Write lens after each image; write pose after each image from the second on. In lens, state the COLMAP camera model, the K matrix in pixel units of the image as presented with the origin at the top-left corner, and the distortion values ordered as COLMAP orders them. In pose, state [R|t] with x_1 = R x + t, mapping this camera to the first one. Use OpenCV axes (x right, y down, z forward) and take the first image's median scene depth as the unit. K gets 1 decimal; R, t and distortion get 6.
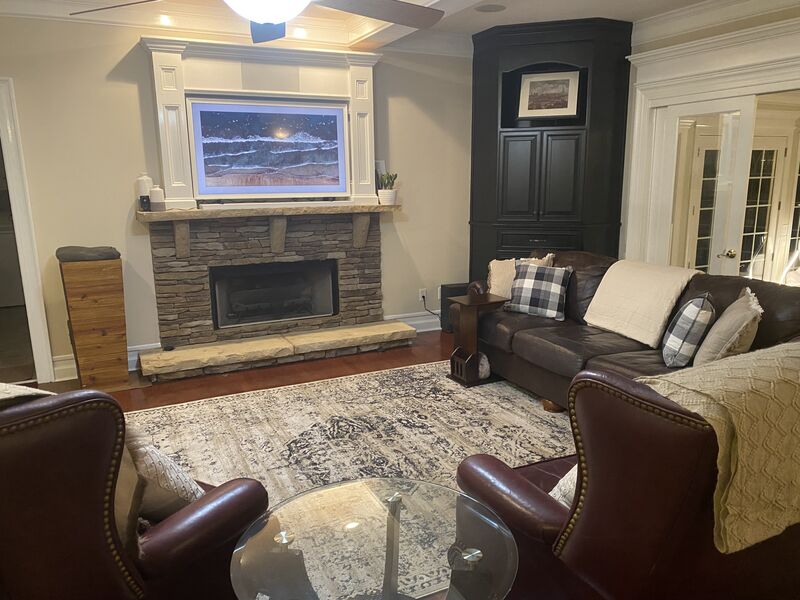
lens RADIAL K [[609.8, 0, 401.2], [0, 609.8, 307.5], [0, 0, 1]] dist [0.042640, -0.054717]
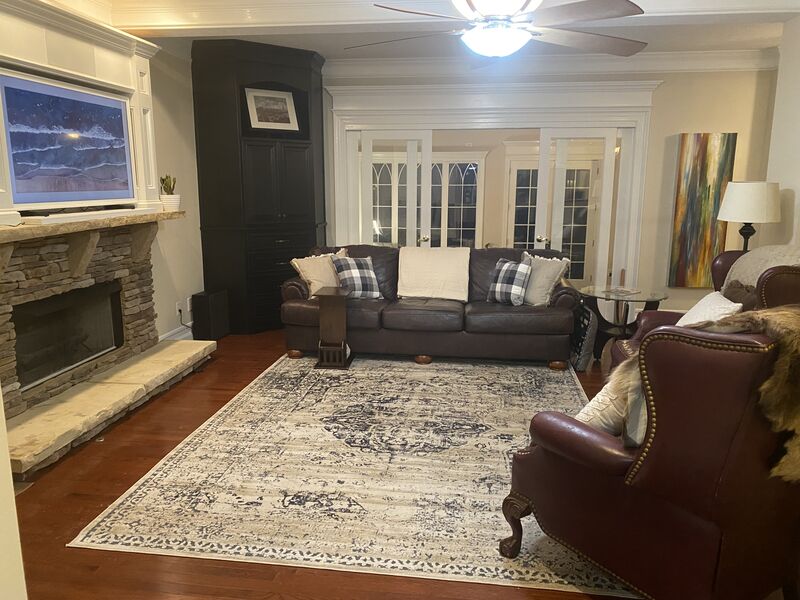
lens RADIAL K [[609.8, 0, 402.4], [0, 609.8, 297.6], [0, 0, 1]] dist [0.042640, -0.054717]
pose [[0.551536, -0.145750, 0.821319, -0.674633], [0.168684, 0.983762, 0.061301, -0.046195], [-0.816917, 0.104734, 0.567166, 0.243640]]
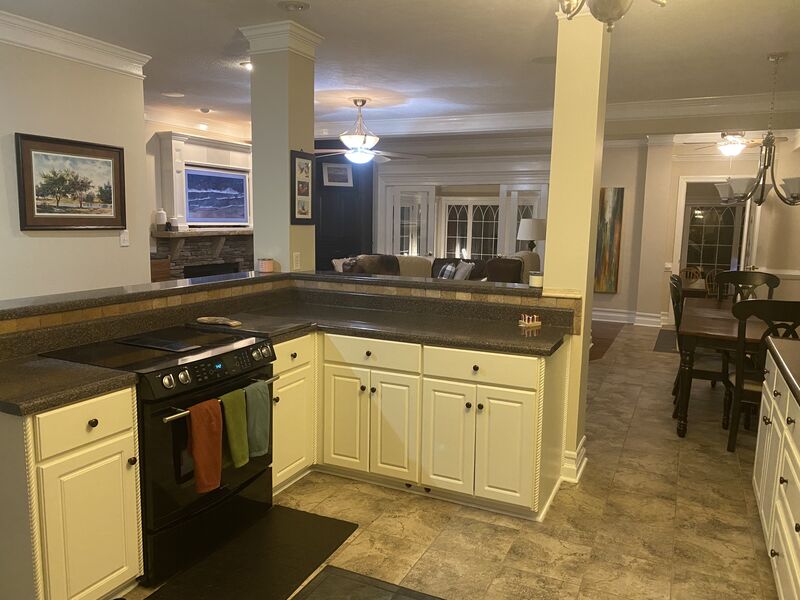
lens RADIAL K [[609.8, 0, 406.5], [0, 609.8, 298.1], [0, 0, 1]] dist [0.042640, -0.054717]
pose [[0.776625, -0.058615, 0.627230, -0.919893], [0.109285, 0.993101, -0.042508, 0.157283], [-0.620411, 0.101560, 0.777673, -0.648692]]
